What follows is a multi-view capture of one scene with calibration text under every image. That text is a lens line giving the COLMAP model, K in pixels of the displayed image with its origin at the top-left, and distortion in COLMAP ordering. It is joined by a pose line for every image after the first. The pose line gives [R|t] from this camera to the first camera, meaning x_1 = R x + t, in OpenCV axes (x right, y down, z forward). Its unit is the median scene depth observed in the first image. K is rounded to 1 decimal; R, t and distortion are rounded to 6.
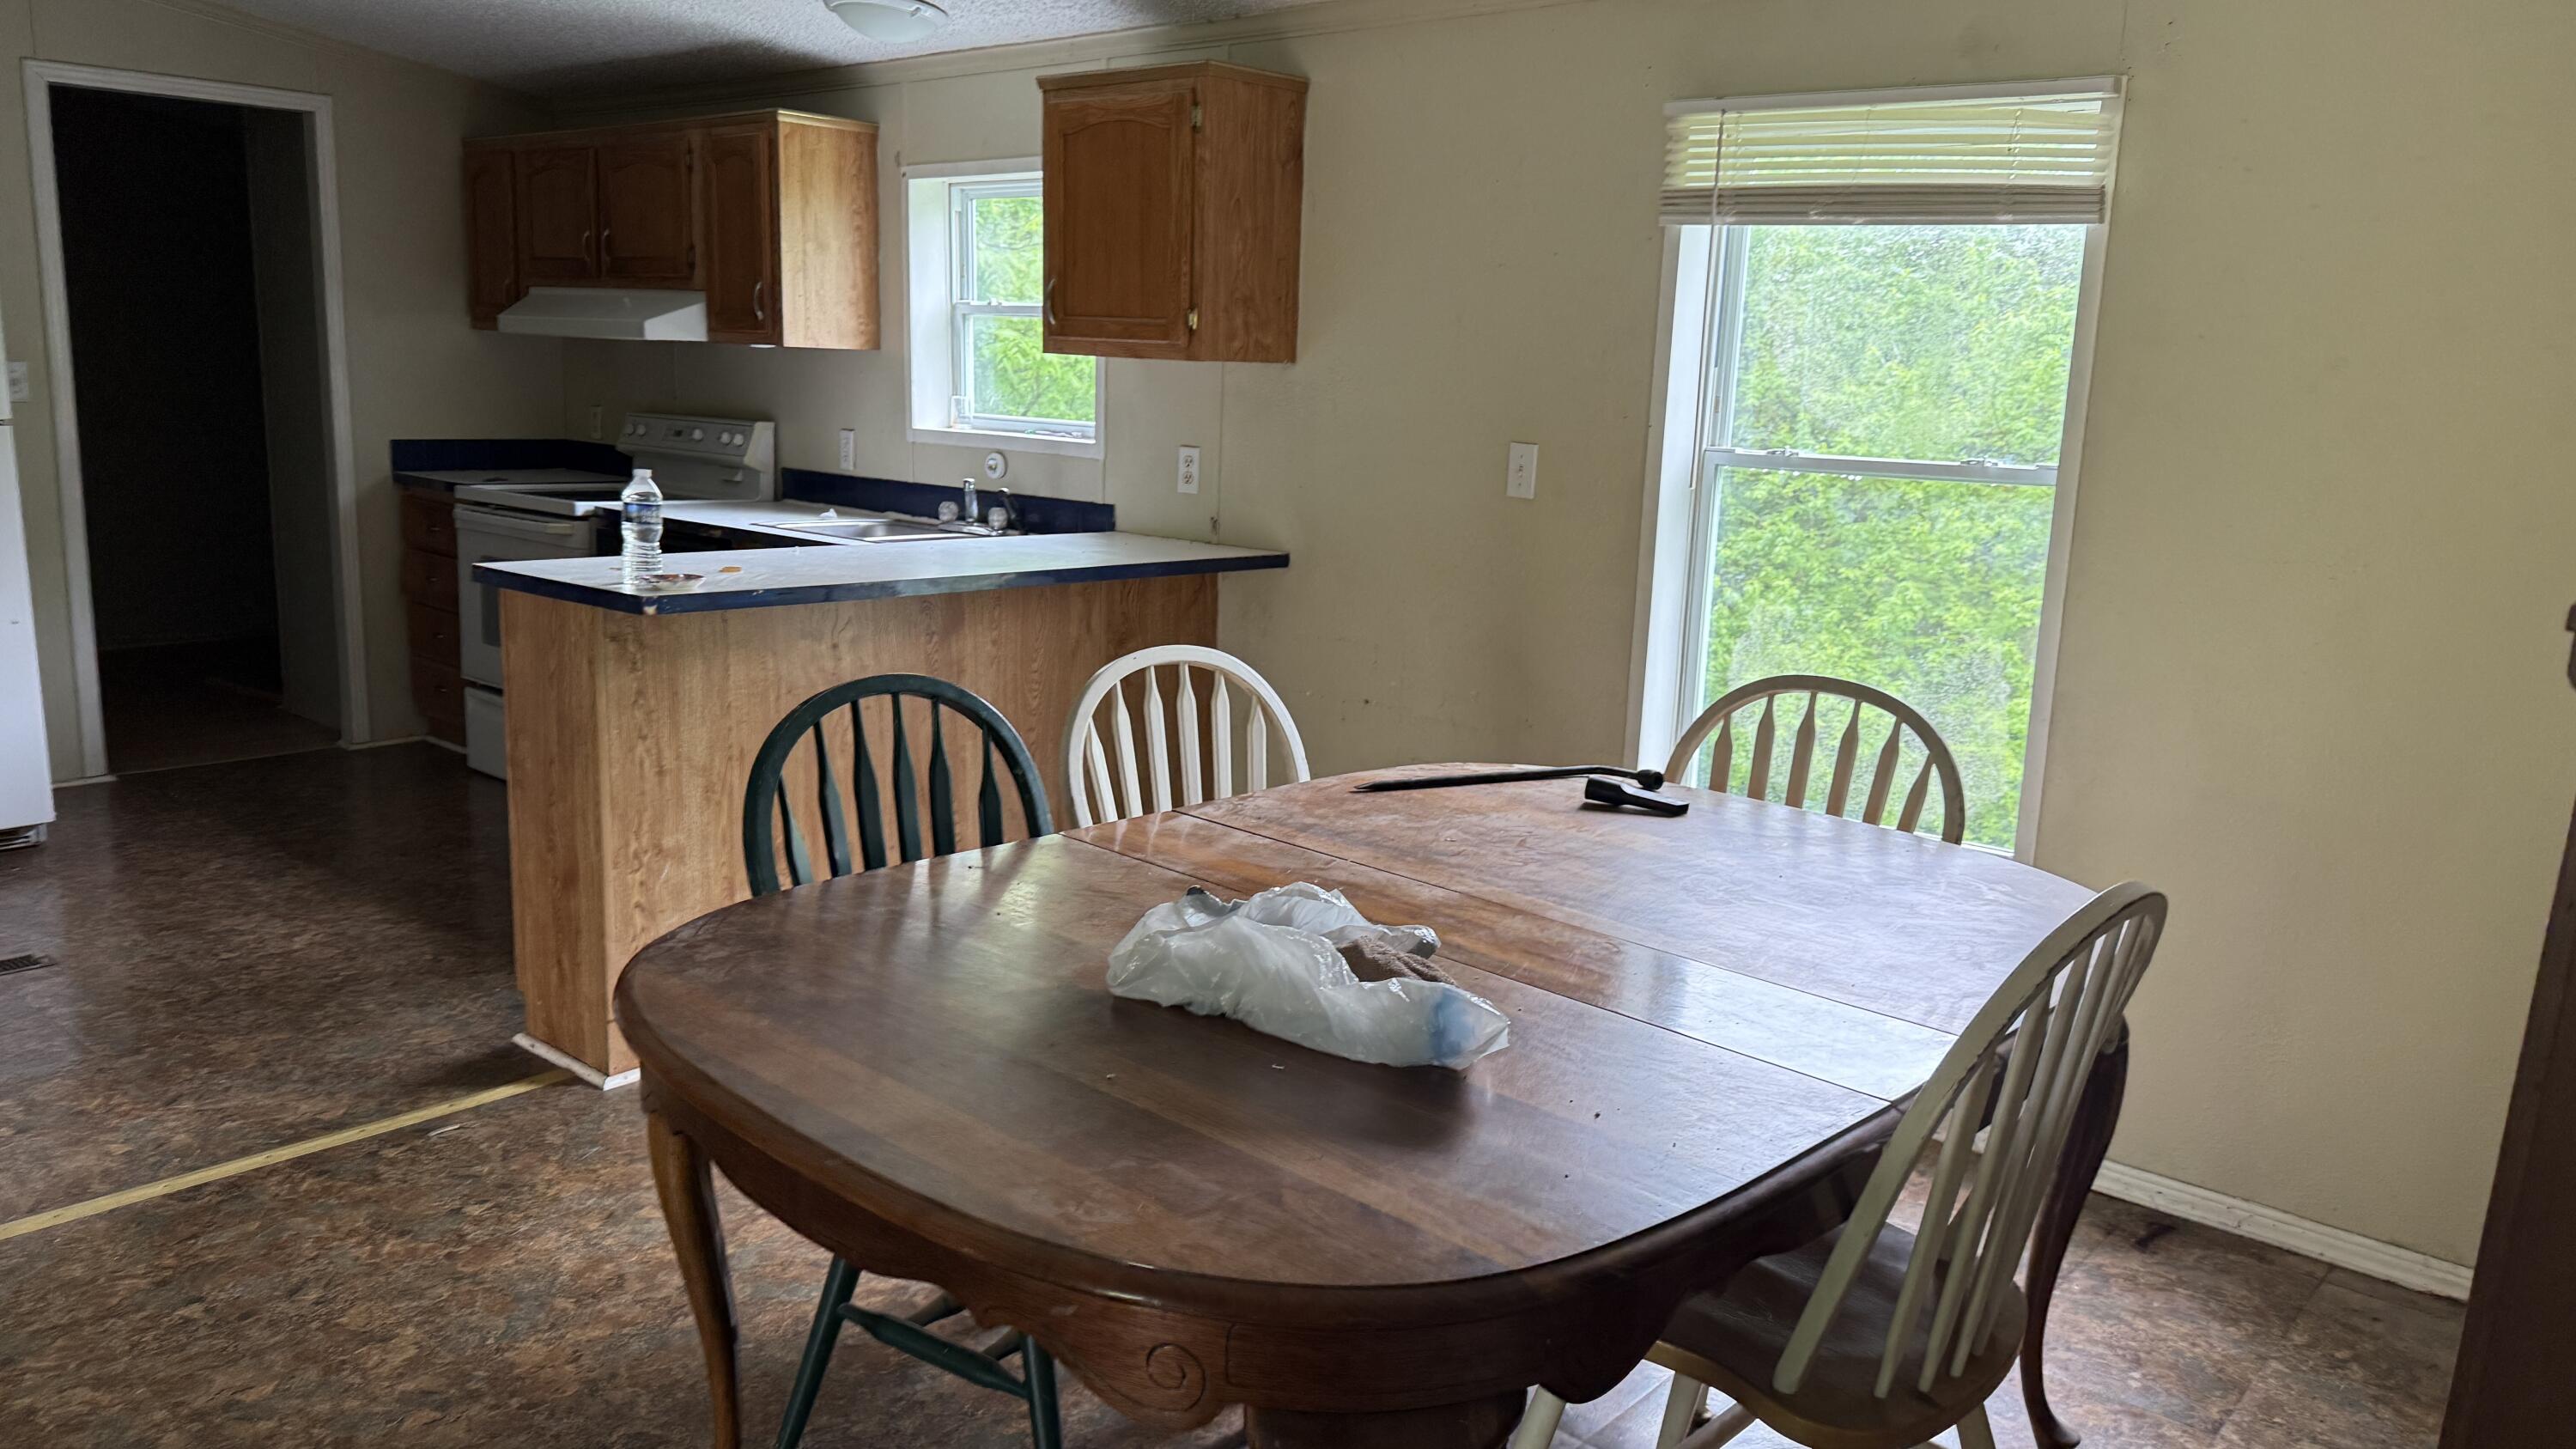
lens RADIAL K [[1786.6, 0, 1294.2], [0, 1786.6, 707.4], [0, 0, 1]] dist [0.053465, -0.069698]
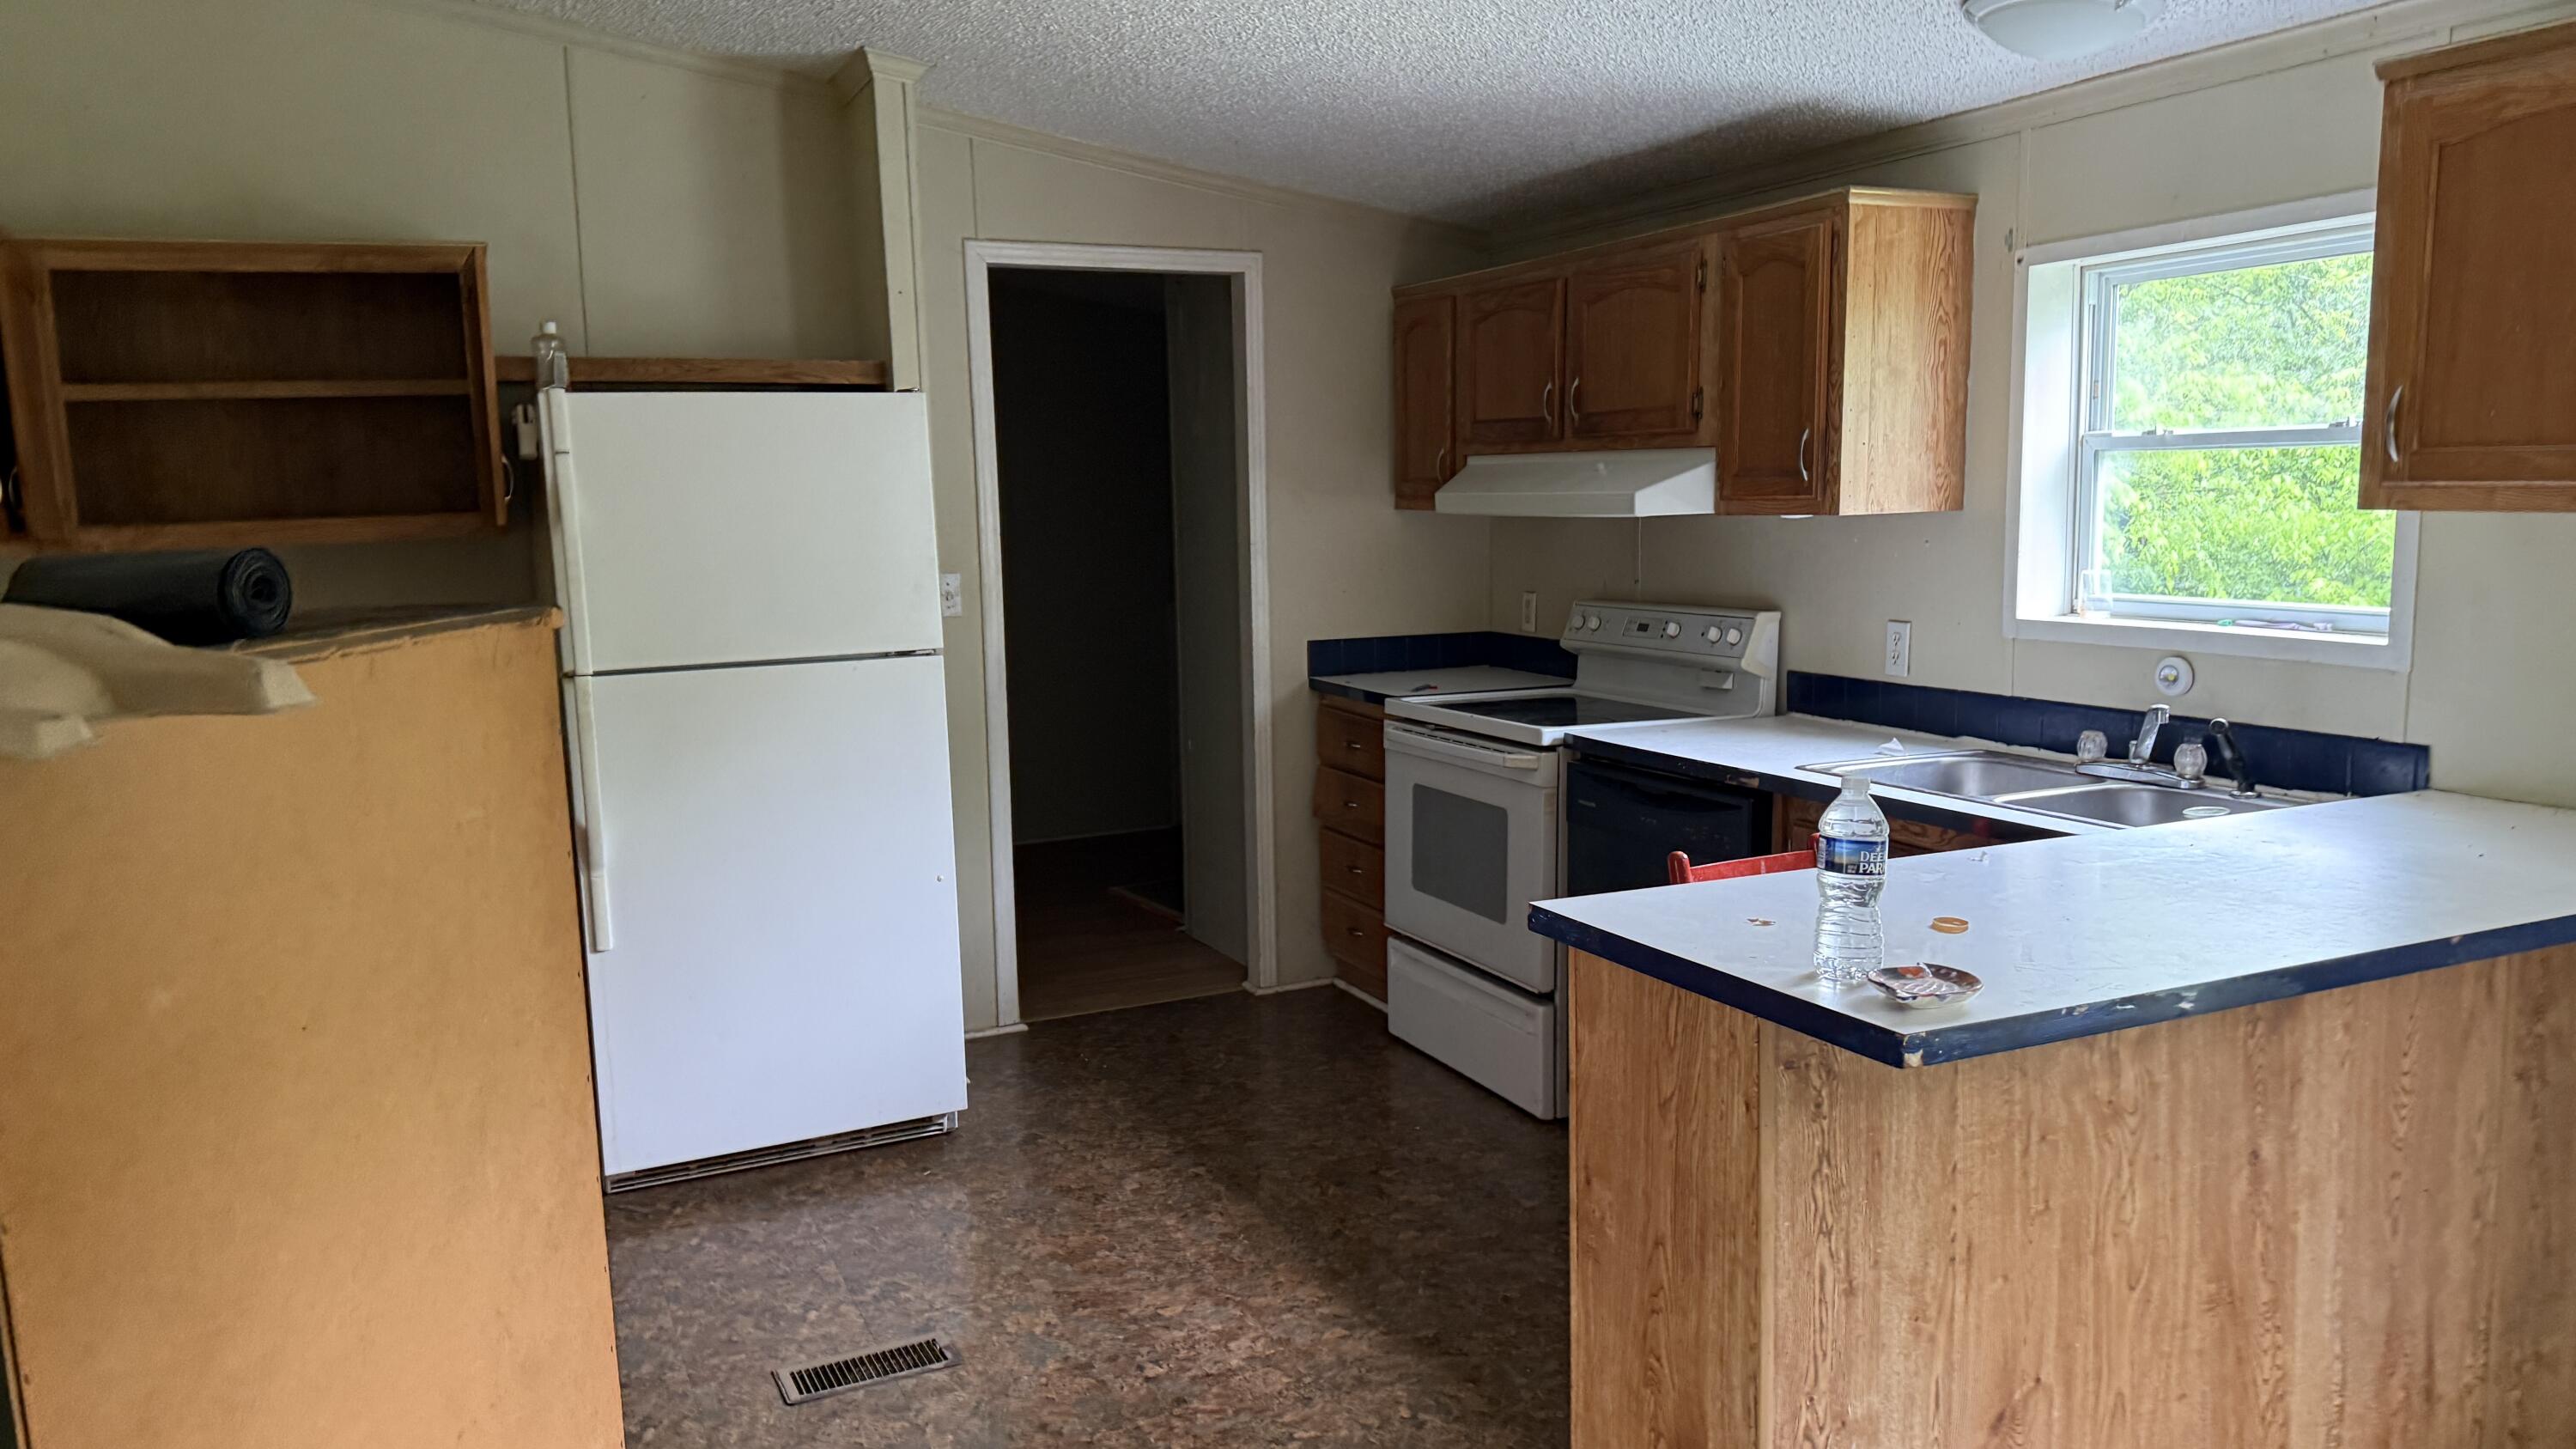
lens RADIAL K [[1824.0, 0, 1288.0], [0, 1824.0, 724.5], [0, 0, 1]] dist [0.098800, -0.087643]
pose [[0.909588, 0.001302, -0.415509, -0.184981], [-0.027965, 0.997920, -0.058091, -0.071888], [0.414569, 0.064459, 0.907732, 0.257487]]
